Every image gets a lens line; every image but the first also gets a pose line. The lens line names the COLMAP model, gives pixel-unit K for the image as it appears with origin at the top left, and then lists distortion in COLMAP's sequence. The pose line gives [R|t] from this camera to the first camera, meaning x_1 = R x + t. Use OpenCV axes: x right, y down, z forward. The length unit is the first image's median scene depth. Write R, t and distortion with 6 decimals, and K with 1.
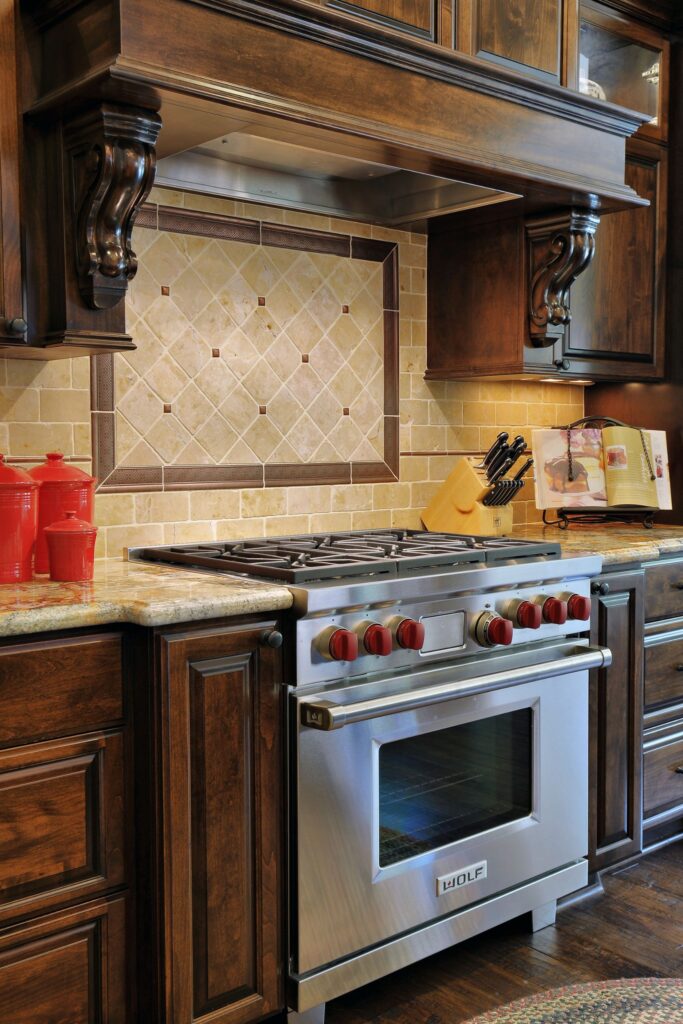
lens RADIAL K [[1124.8, 0, 396.1], [0, 1124.8, 503.3], [0, 0, 1]] dist [0.044799, 0.000000]
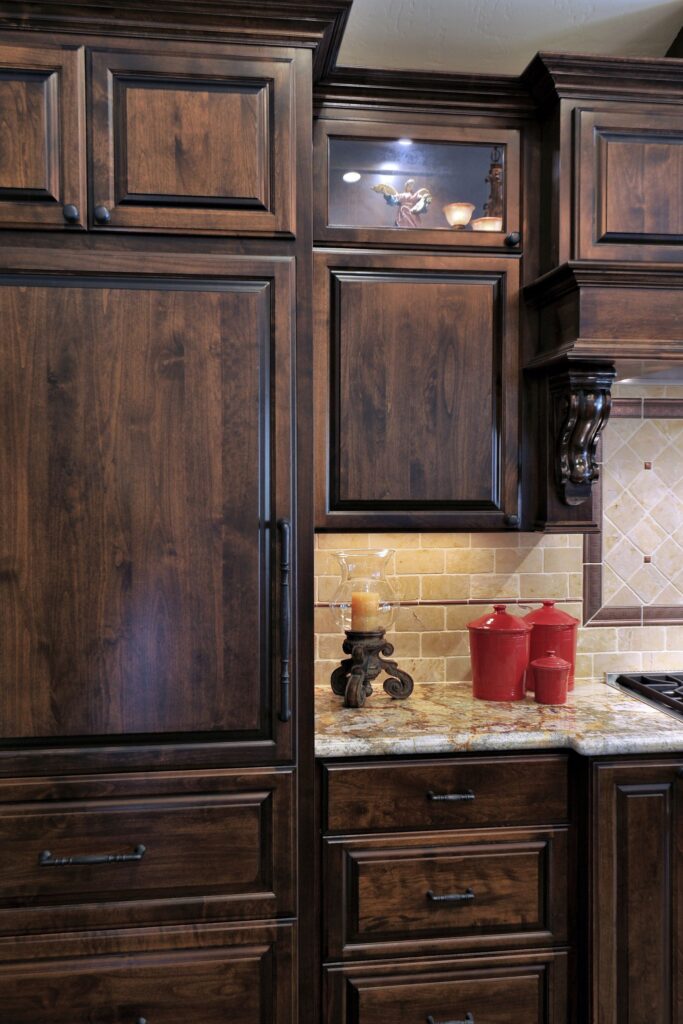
lens RADIAL K [[1069.1, 0, 349.0], [0, 1069.1, 504.7], [0, 0, 1]] dist [0.019586, 0.000000]
pose [[0.836625, 0.013309, -0.547615, 0.172476], [-0.036617, 0.998828, -0.031667, -0.098204], [0.546551, 0.046545, 0.836131, -0.172001]]
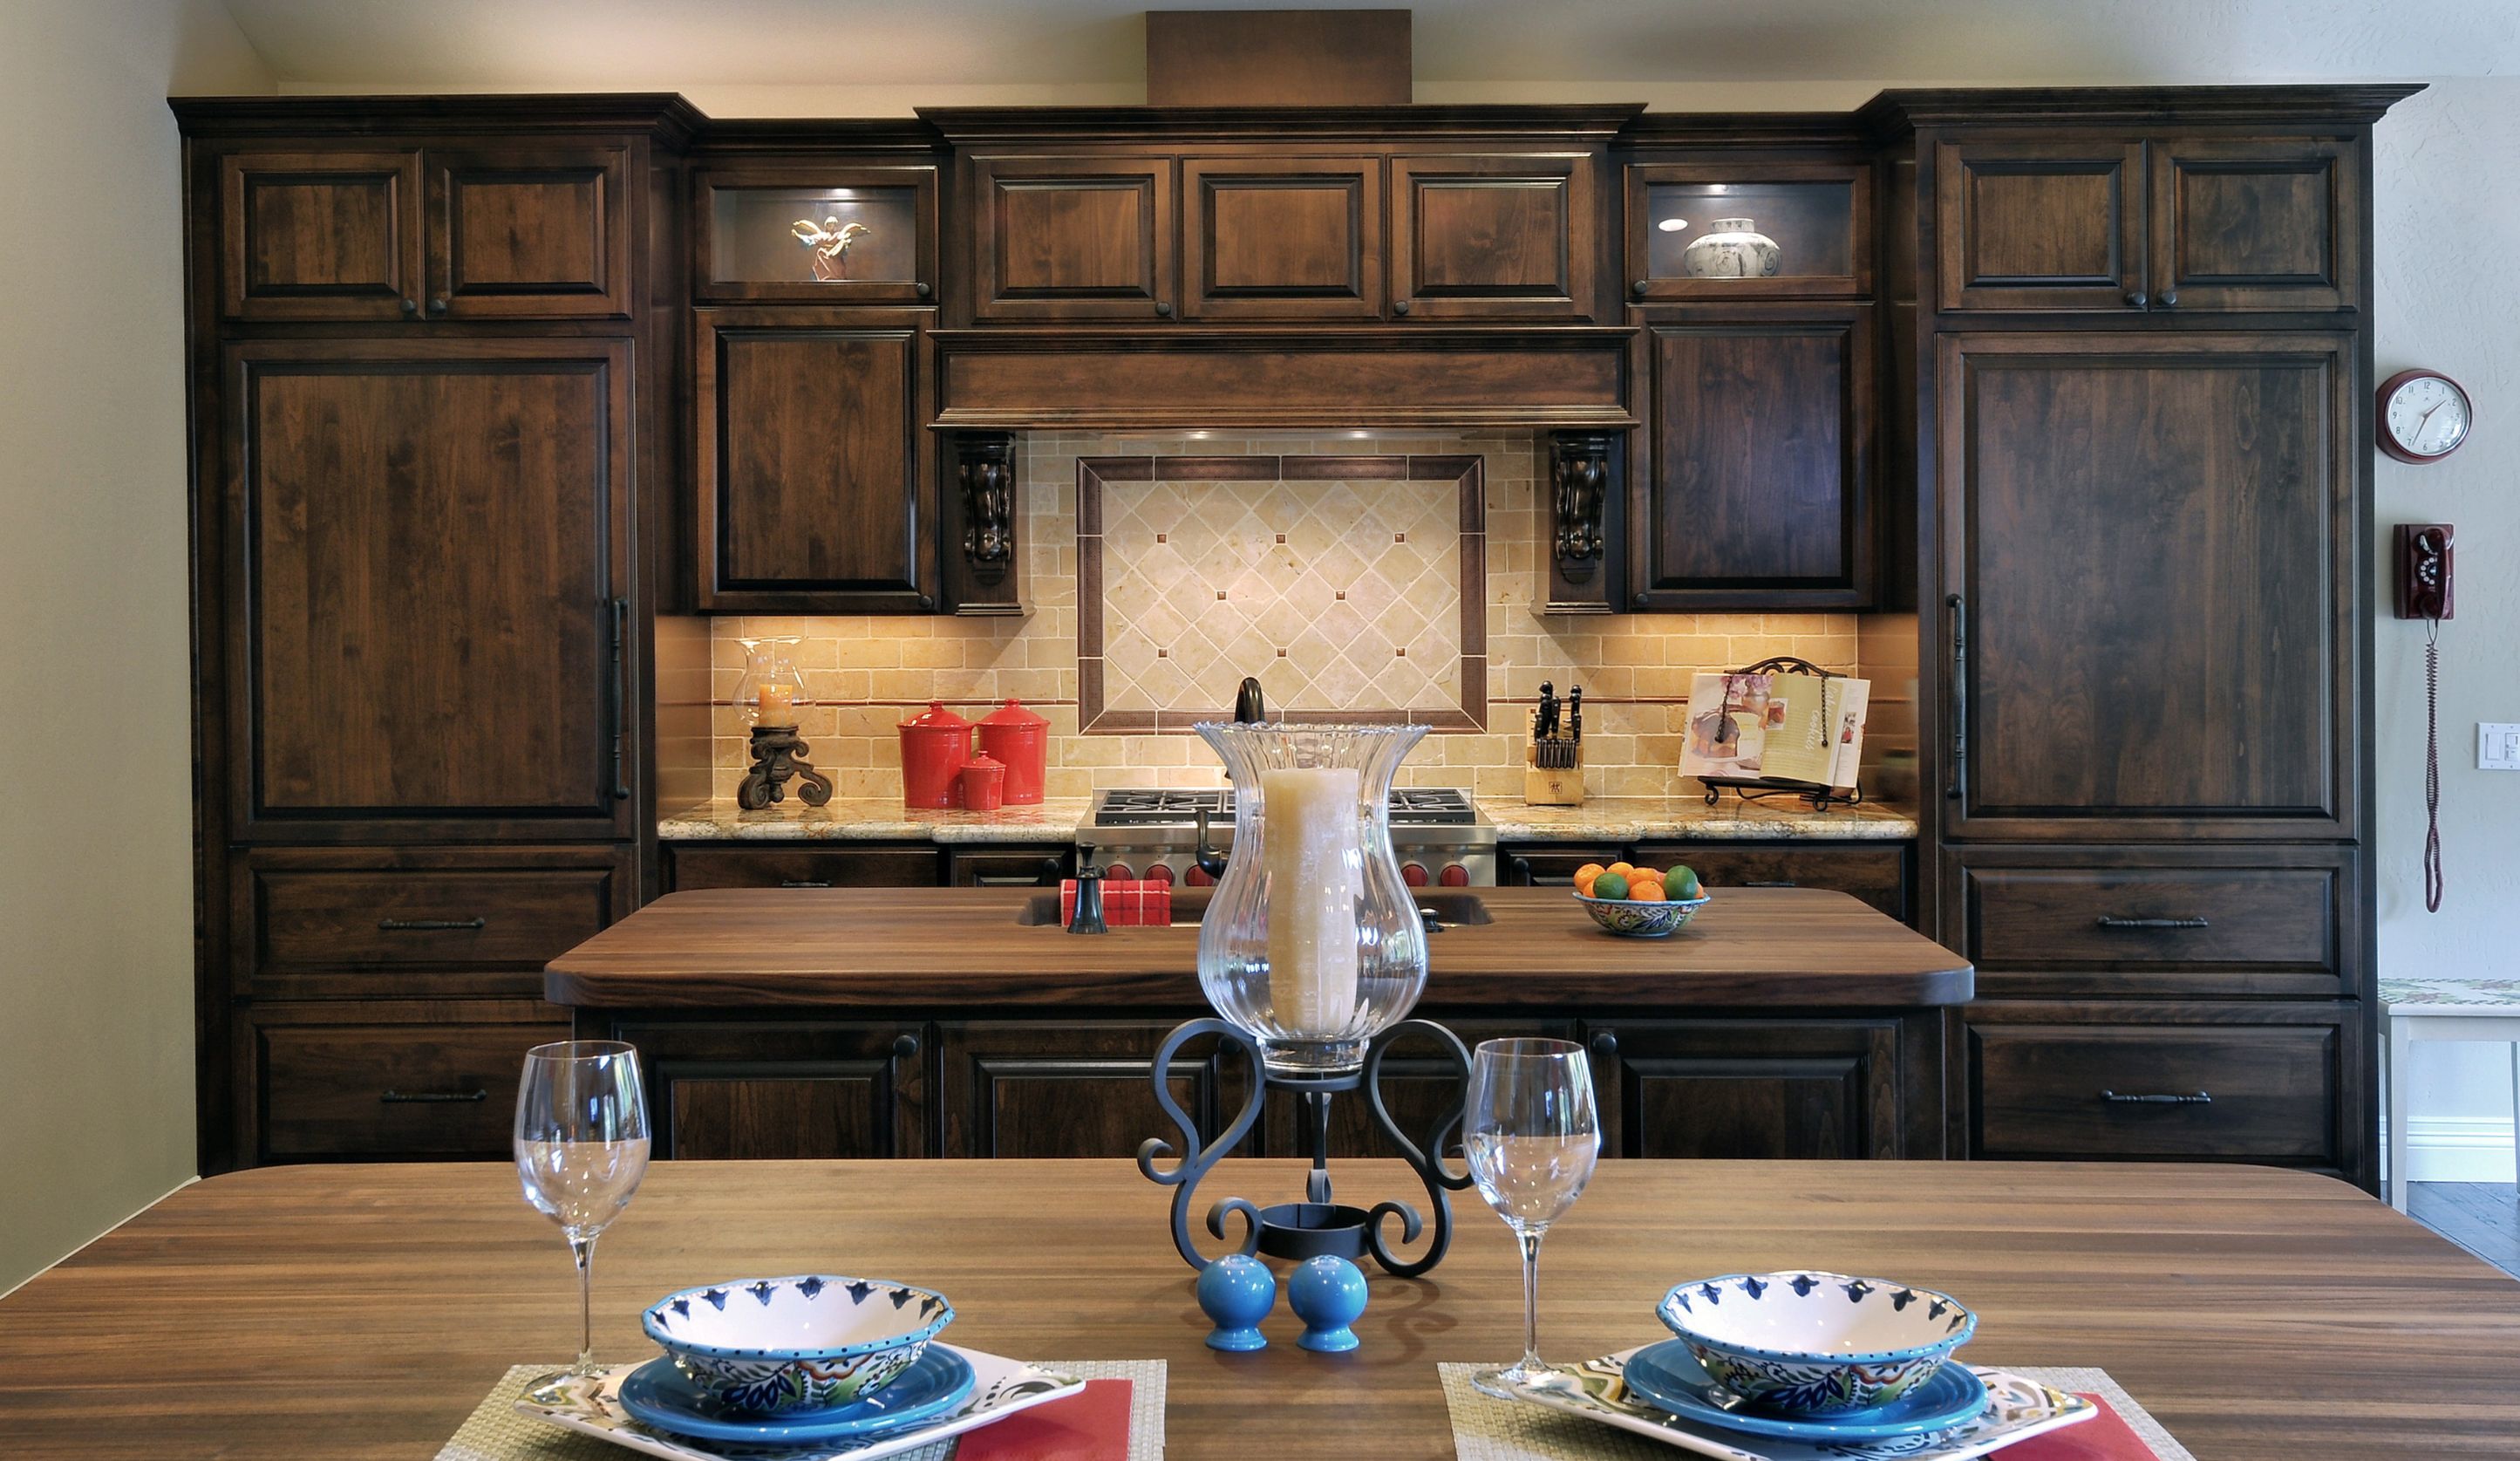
lens RADIAL K [[2572.0, 0, 1230.0], [0, 2572.0, 560.3], [0, 0, 1]] dist [0.007148, 0.000000]
pose [[0.776504, 0.003587, -0.630103, 1.342381], [-0.040765, 0.998175, -0.044554, -0.069486], [0.628793, 0.060282, 0.775233, -0.781357]]
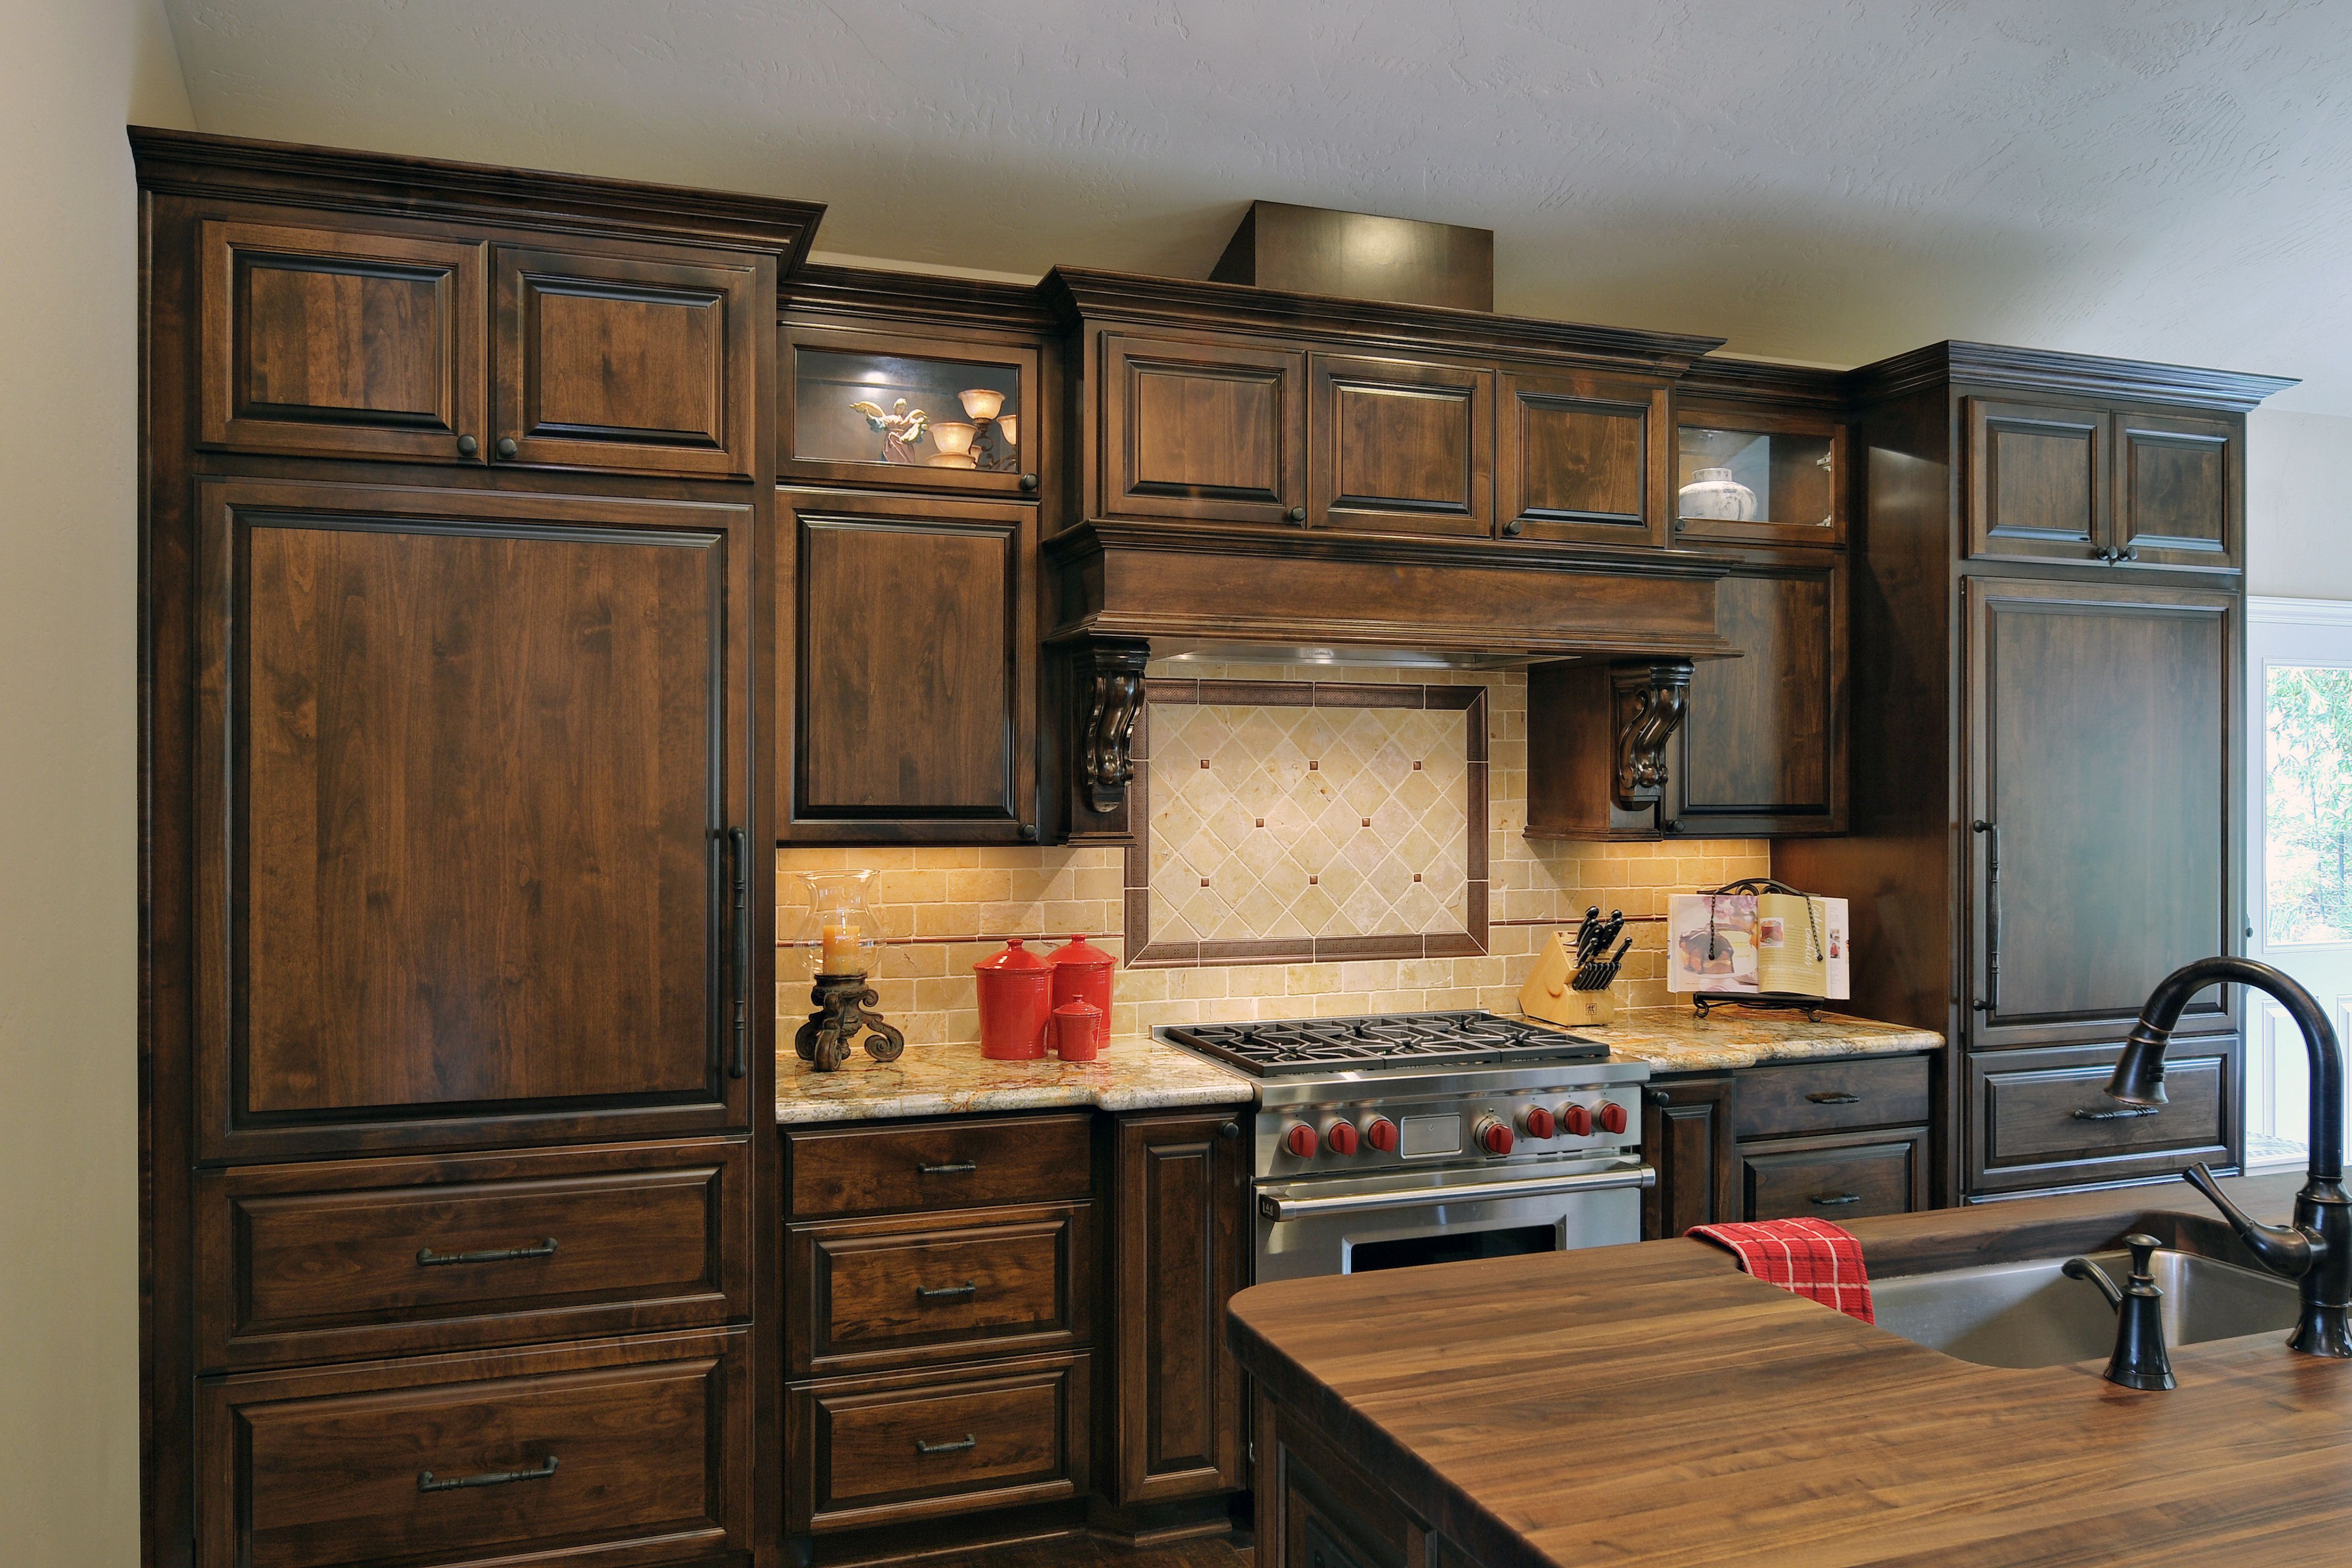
lens RADIAL K [[1707.9, 0, 1181.4], [0, 1707.9, 789.4], [0, 0, 1]] dist [-0.012319, -0.005825]
pose [[0.931932, 0.004332, -0.362608, 0.327519], [-0.027703, 0.997857, -0.059277, -0.078813], [0.361575, 0.065287, 0.930055, -0.408025]]
